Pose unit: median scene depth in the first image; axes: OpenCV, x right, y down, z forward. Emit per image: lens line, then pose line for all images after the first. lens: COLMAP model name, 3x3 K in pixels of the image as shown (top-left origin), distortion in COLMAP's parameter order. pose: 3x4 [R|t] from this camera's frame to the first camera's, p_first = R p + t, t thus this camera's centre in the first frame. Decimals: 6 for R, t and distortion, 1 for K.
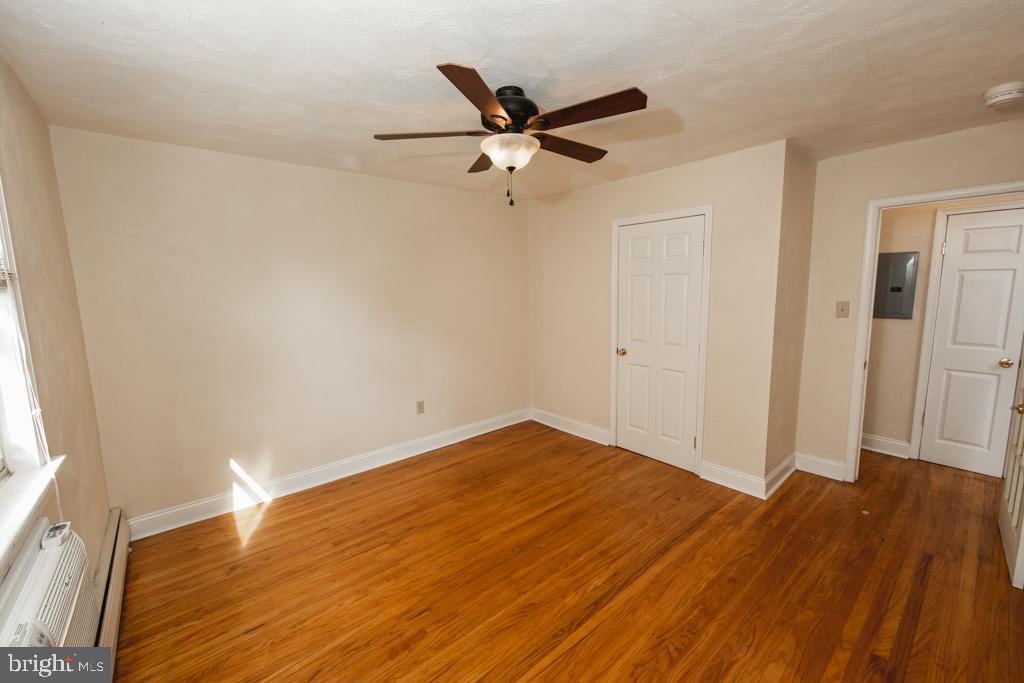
lens RADIAL K [[415.5, 0, 512.1], [0, 415.5, 337.2], [0, 0, 1]] dist [0.001057, -0.000509]
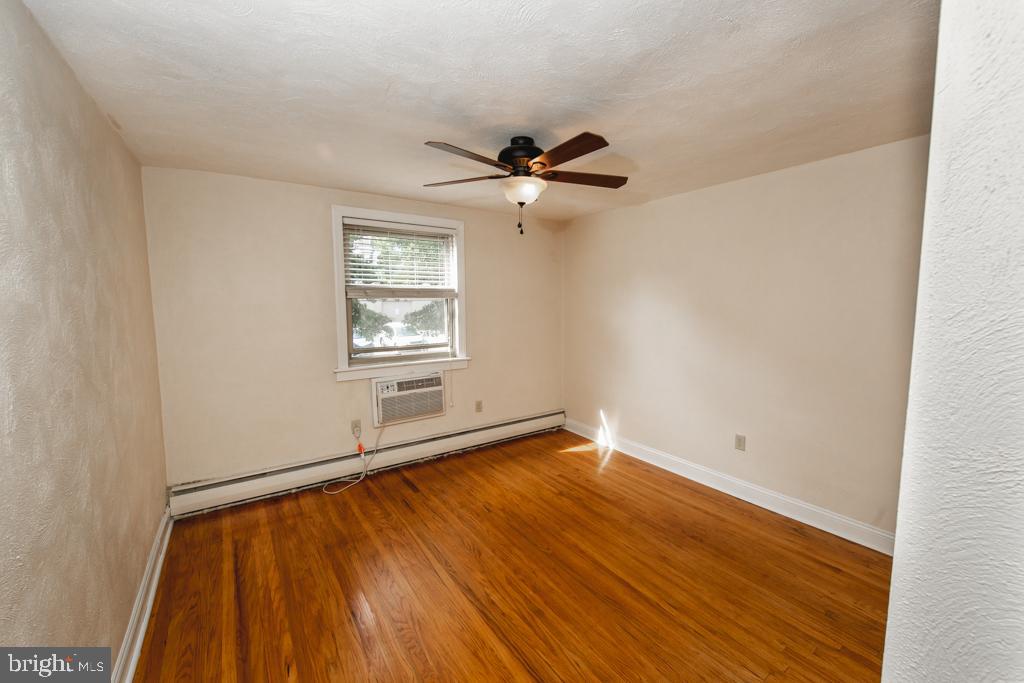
lens RADIAL K [[415.5, 0, 516.1], [0, 415.5, 335.8], [0, 0, 1]] dist [0.001057, -0.000509]
pose [[-0.116204, 0.106927, -0.987453, 0.865781], [-0.118409, 0.985606, 0.120662, -0.126062], [0.986142, 0.130945, -0.101870, 0.822317]]
